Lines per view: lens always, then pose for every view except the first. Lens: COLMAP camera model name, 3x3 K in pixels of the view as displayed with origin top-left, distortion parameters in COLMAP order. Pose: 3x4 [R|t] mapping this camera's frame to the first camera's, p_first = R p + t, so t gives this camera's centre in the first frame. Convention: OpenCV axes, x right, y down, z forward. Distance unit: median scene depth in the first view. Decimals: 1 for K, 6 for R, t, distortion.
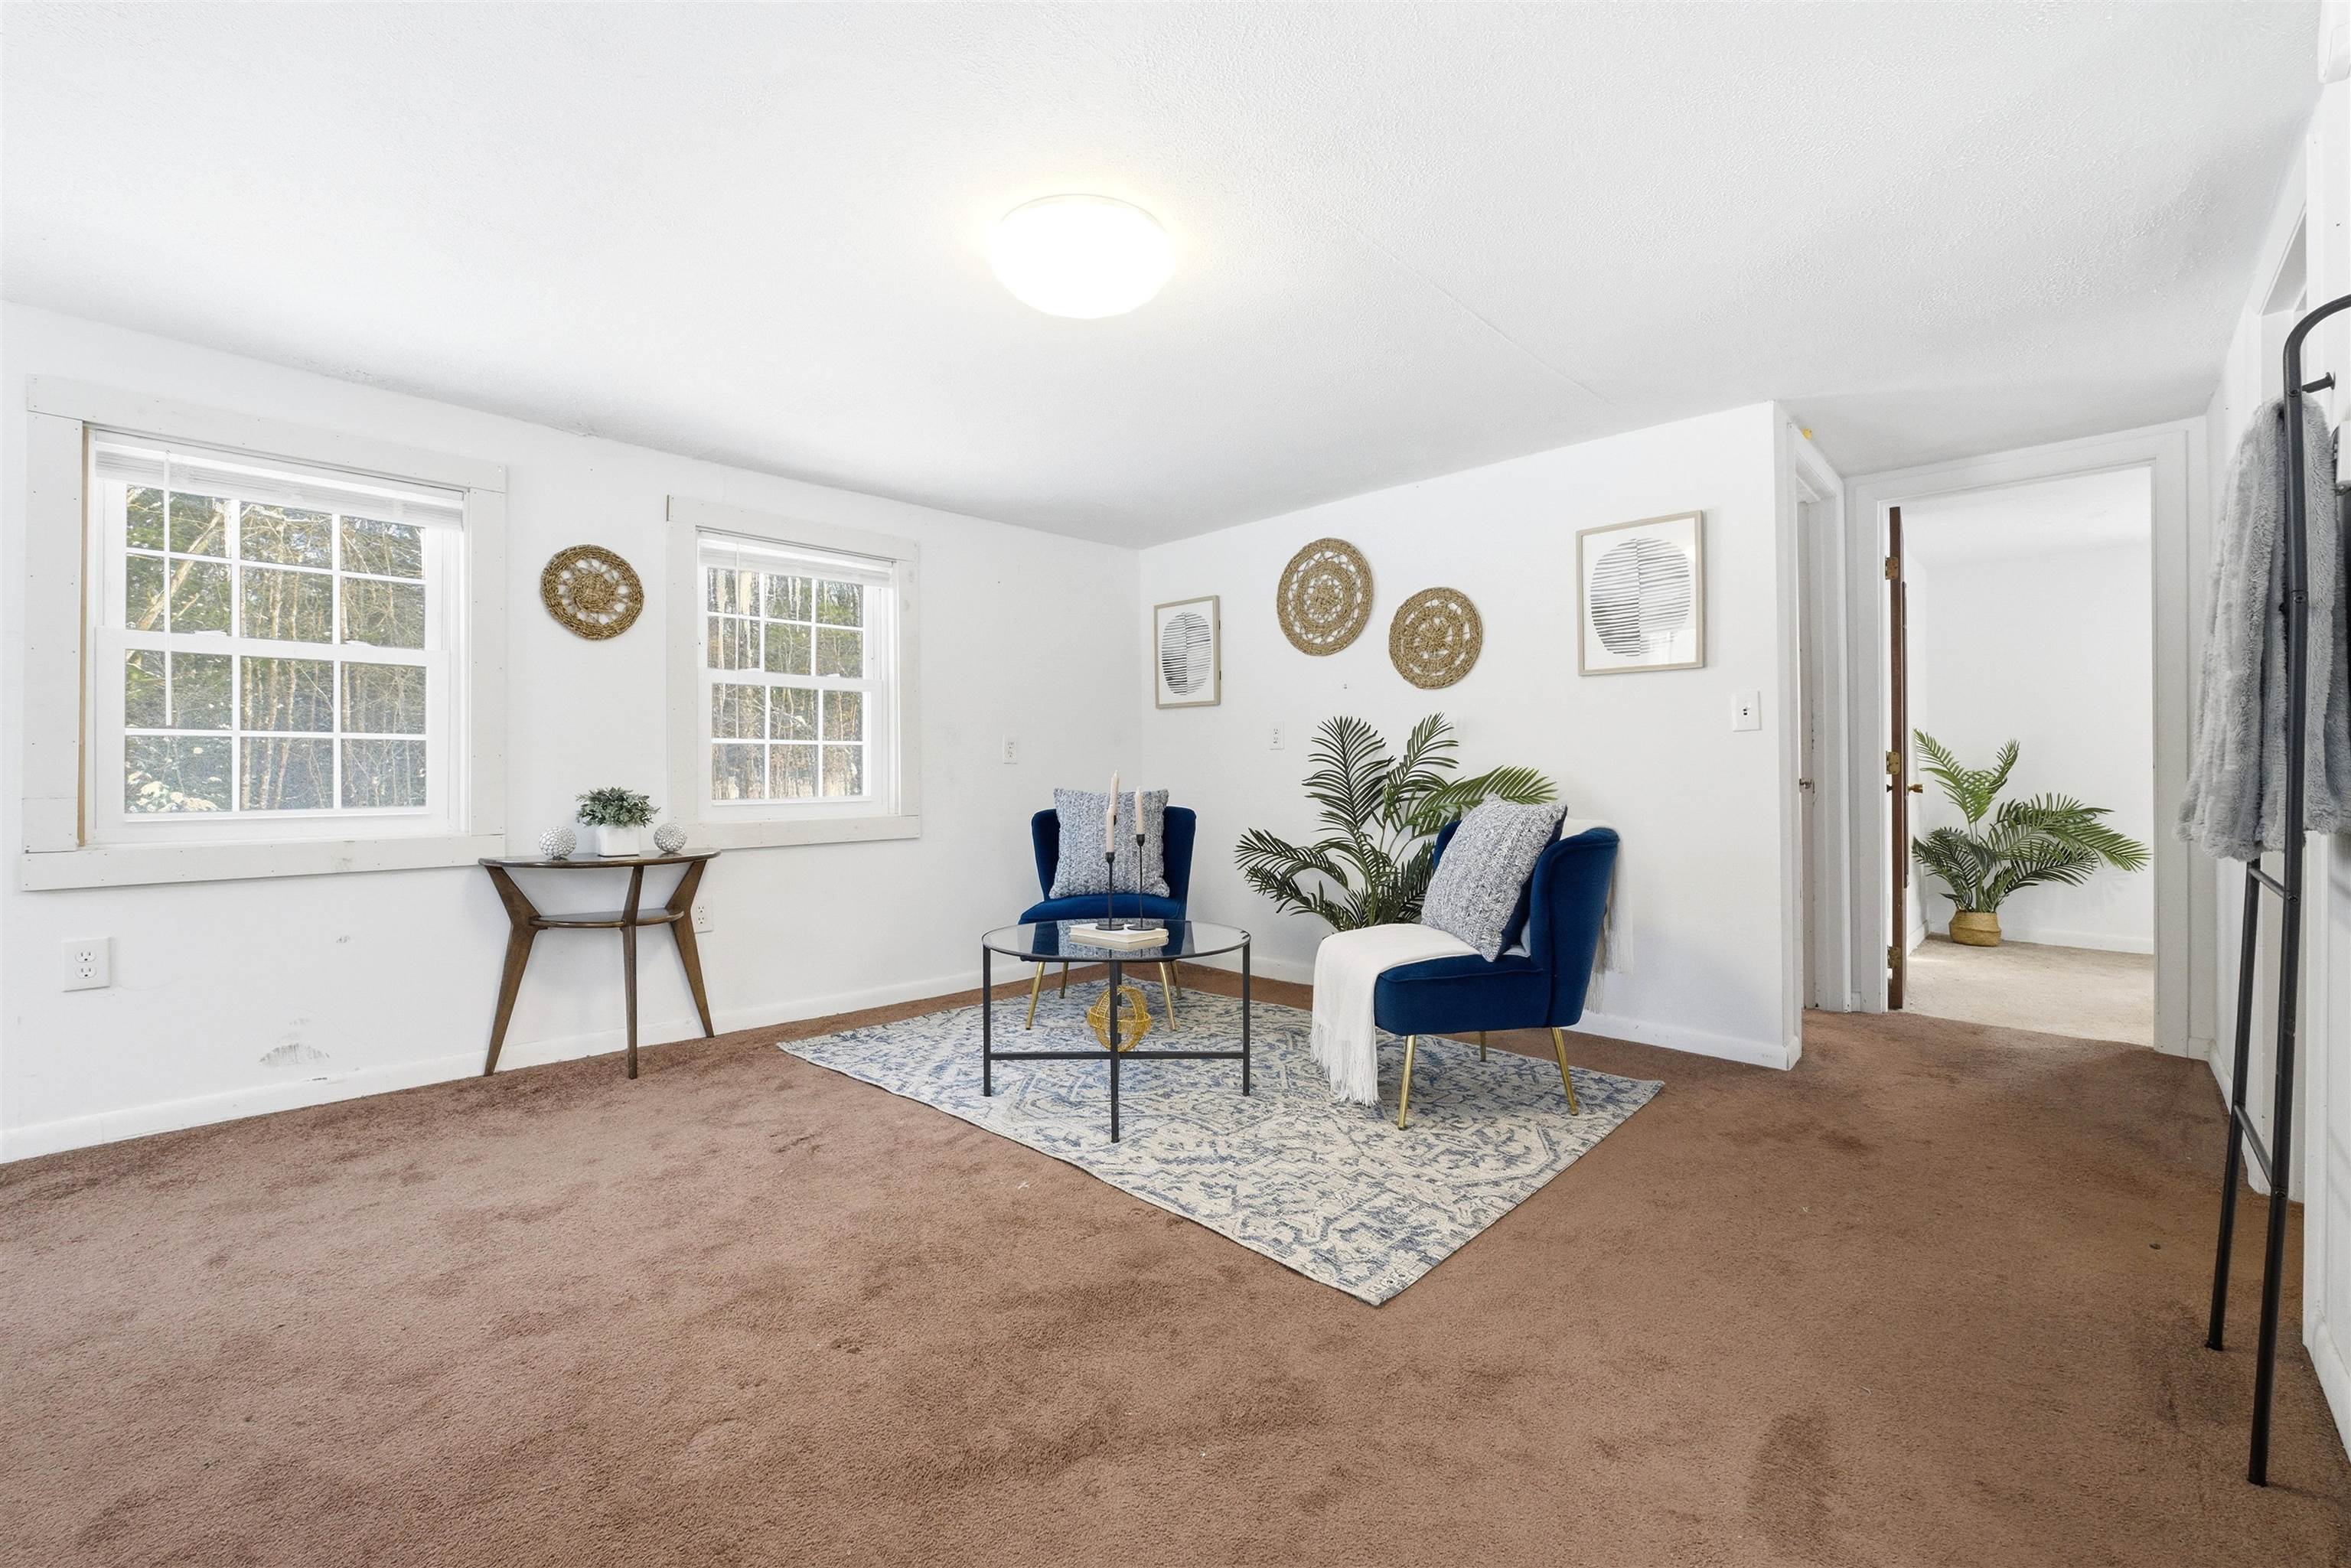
lens RADIAL K [[1011.6, 0, 1170.6], [0, 1011.6, 765.0], [0, 0, 1]] dist [-0.012120, 0.000577]
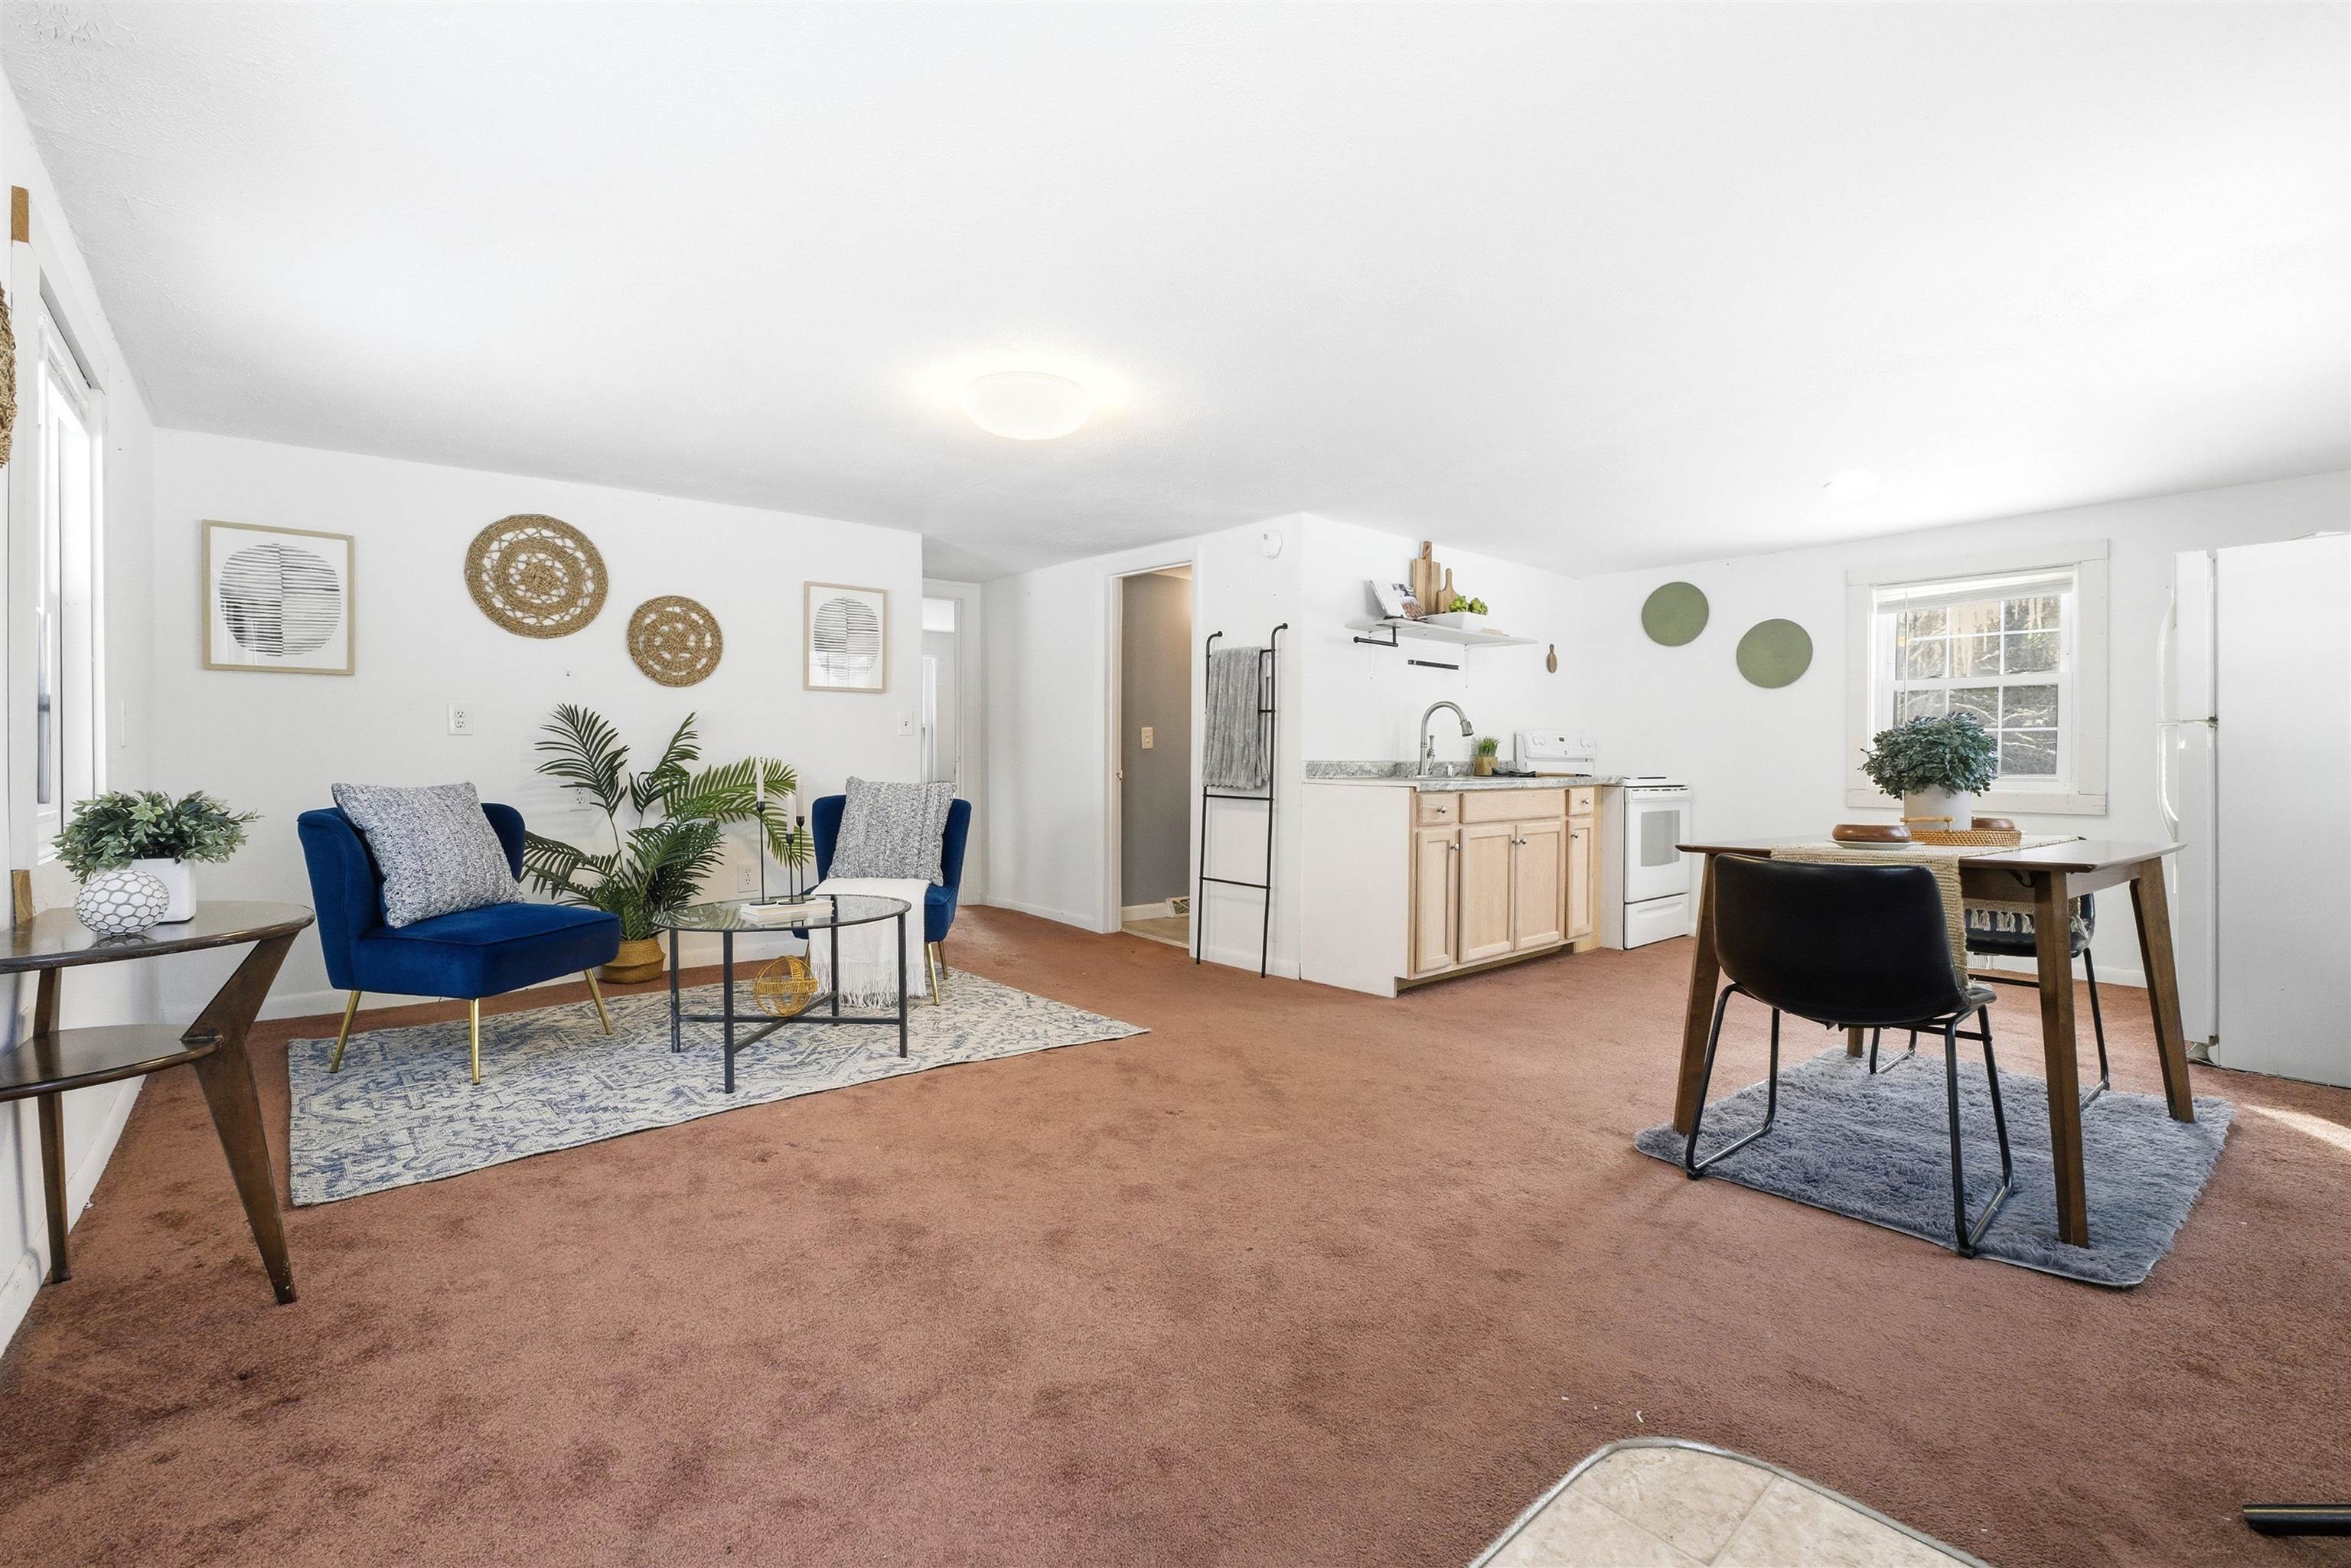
lens RADIAL K [[1011.6, 0, 1170.6], [0, 1011.6, 765.0], [0, 0, 1]] dist [-0.012120, 0.000577]
pose [[0.098590, -0.003801, 0.995121, -0.981562], [-0.008670, 0.999951, 0.004679, 0.001760], [-0.995090, -0.009089, 0.098552, 0.426145]]
